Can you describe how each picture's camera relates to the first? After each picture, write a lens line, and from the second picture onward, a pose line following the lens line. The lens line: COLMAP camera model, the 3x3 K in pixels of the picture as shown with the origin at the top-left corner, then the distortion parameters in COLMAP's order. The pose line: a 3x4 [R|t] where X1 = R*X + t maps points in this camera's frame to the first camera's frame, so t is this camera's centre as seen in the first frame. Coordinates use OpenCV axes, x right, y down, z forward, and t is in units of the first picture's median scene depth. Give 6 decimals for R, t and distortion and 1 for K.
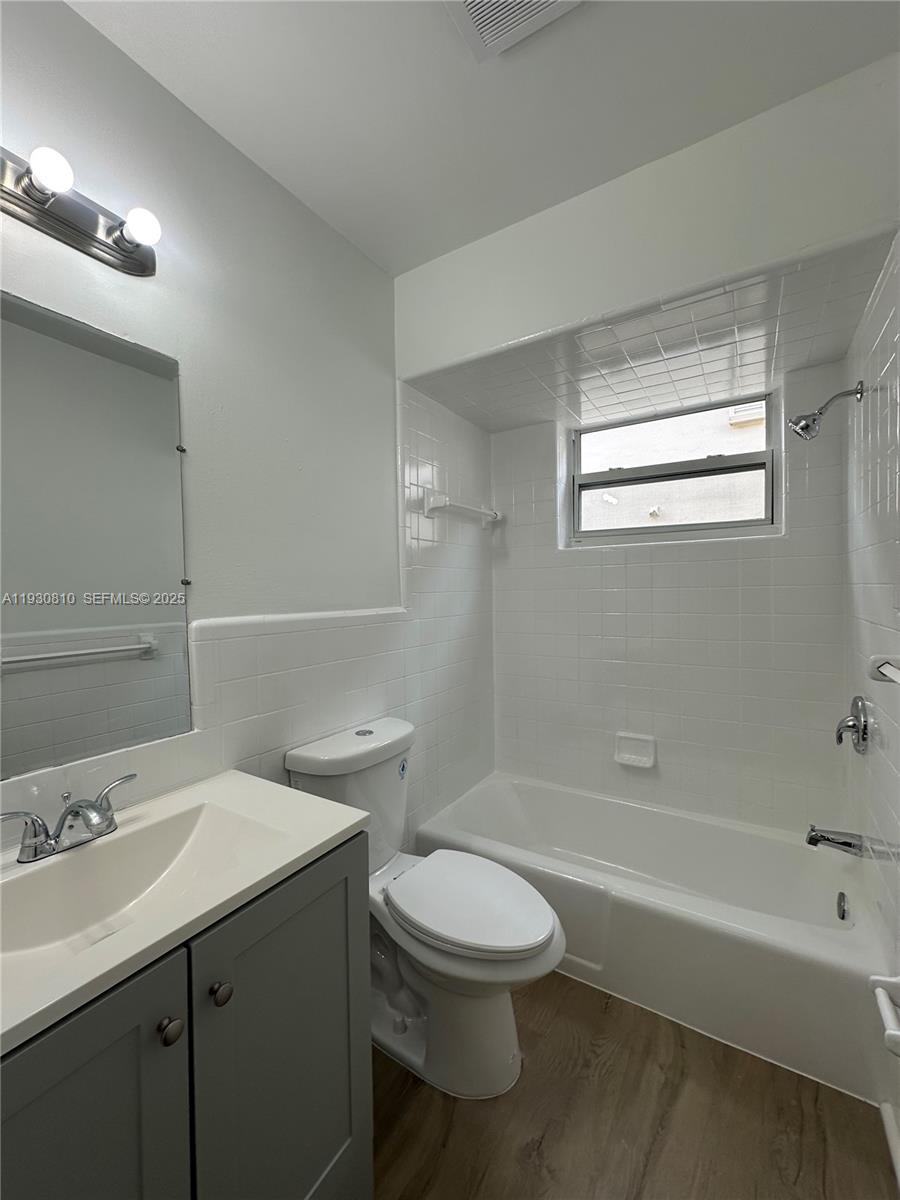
lens RADIAL K [[477.9, 0, 446.2], [0, 477.9, 599.1], [0, 0, 1]] dist [-0.002169, 0.000521]
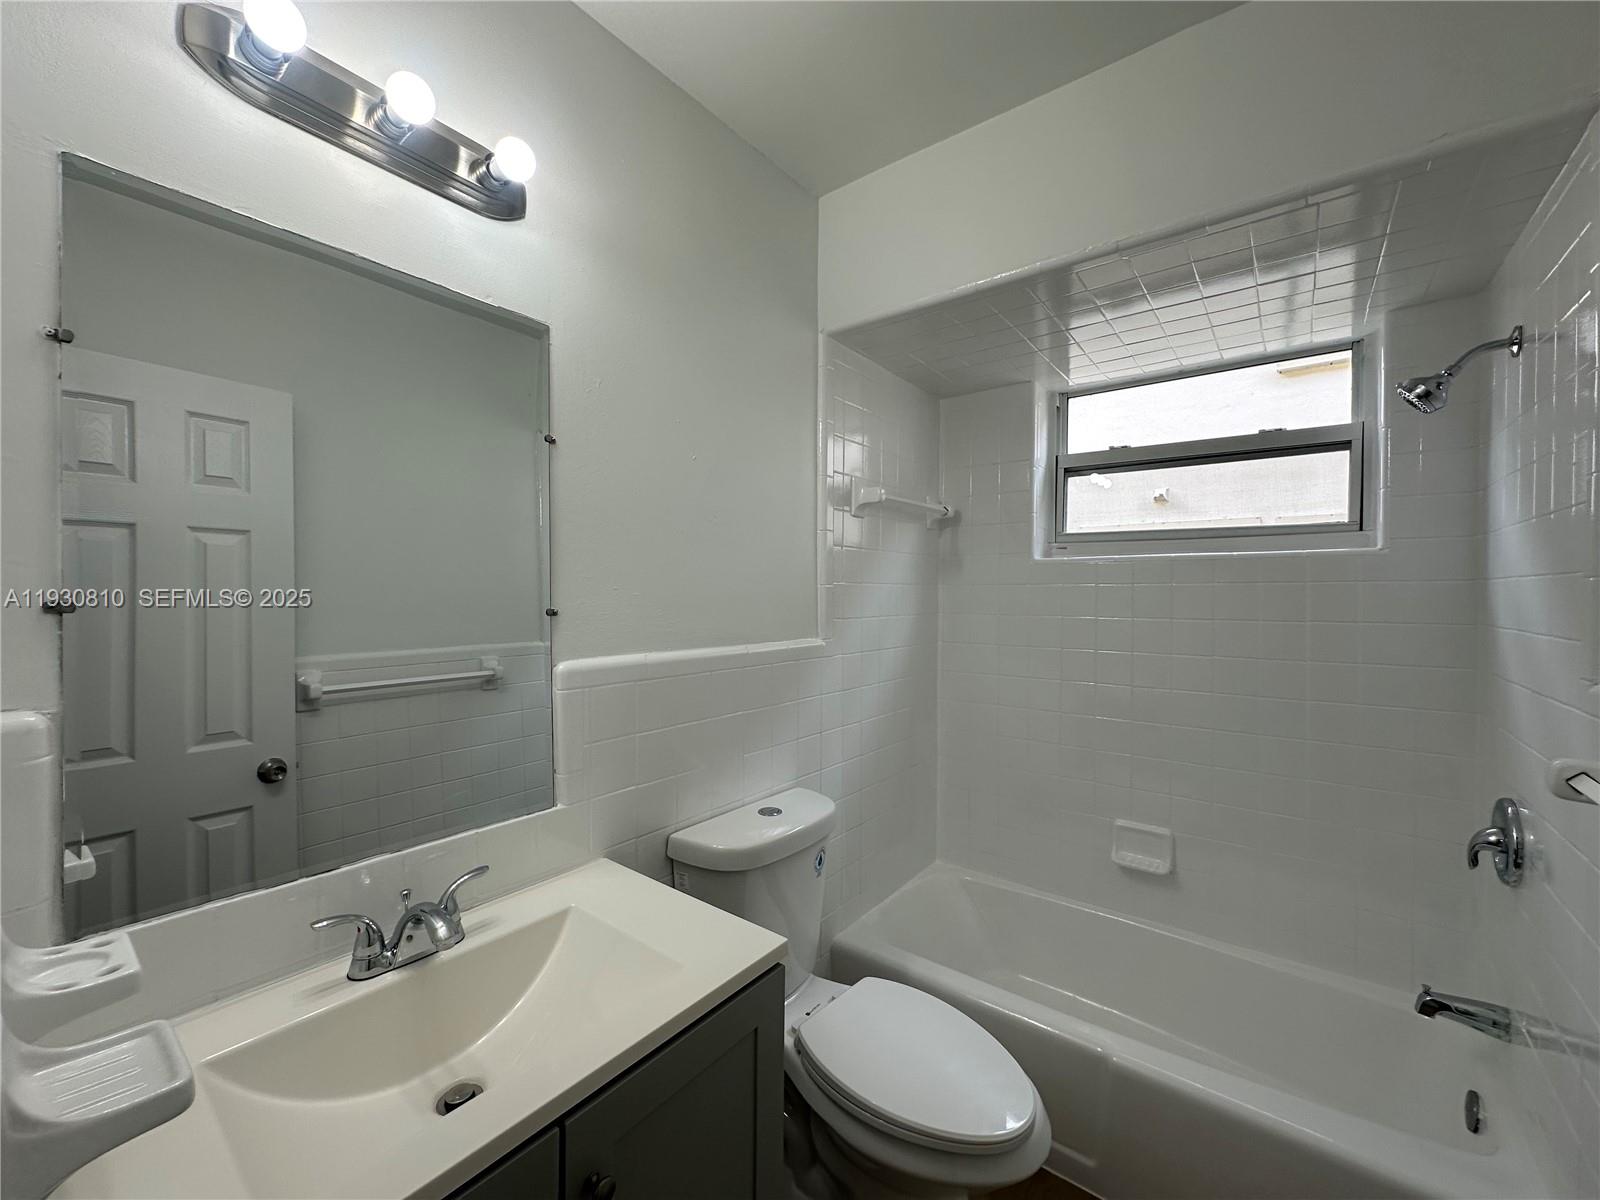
lens RADIAL K [[637.3, 0, 795.4], [0, 637.3, 601.3], [0, 0, 1]] dist [-0.002169, 0.000521]
pose [[0.994539, 0.022059, -0.102007, -0.037715], [-0.022872, 0.999715, -0.006802, -0.041584], [0.101828, 0.009098, 0.994760, 0.014122]]
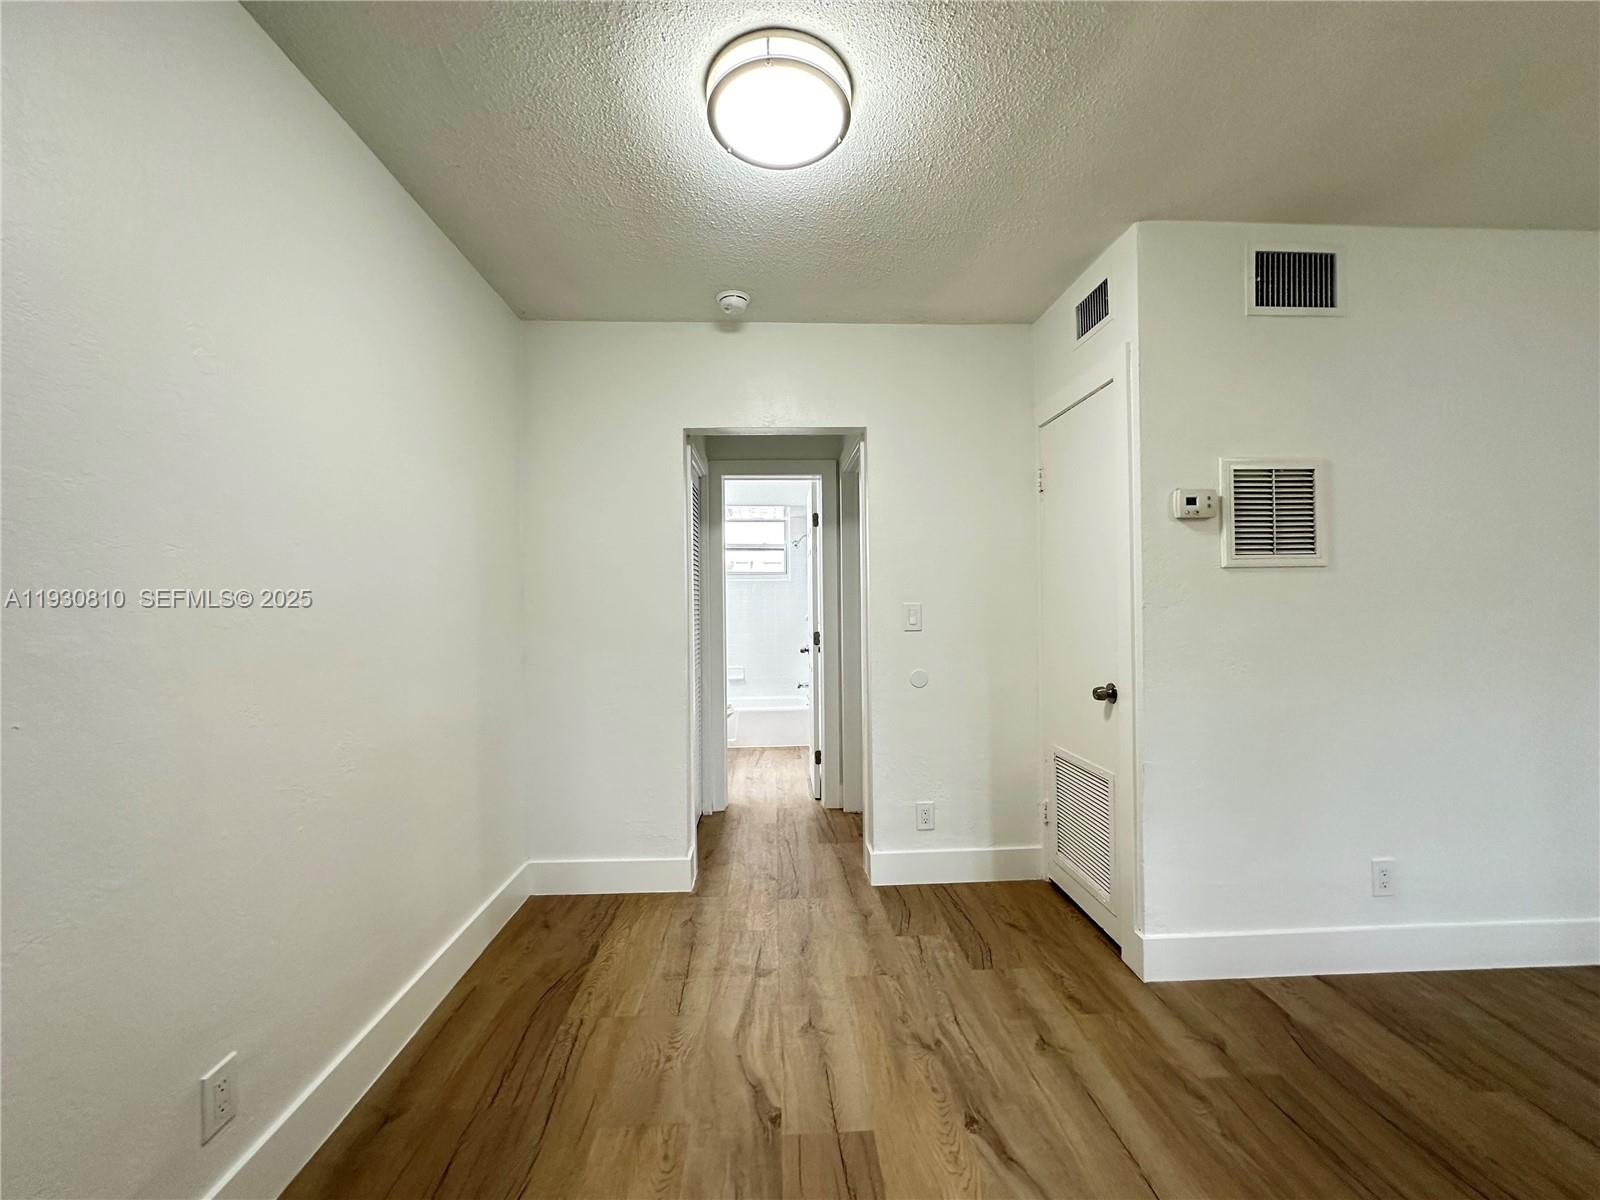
lens RADIAL K [[637.3, 0, 798.8], [0, 637.3, 599.0], [0, 0, 1]] dist [-0.002169, 0.000521]
pose [[0.822159, 0.005172, 0.569234, -1.490405], [0.013001, 0.999527, -0.027858, 0.077561], [-0.569109, 0.030304, 0.821703, -2.272826]]
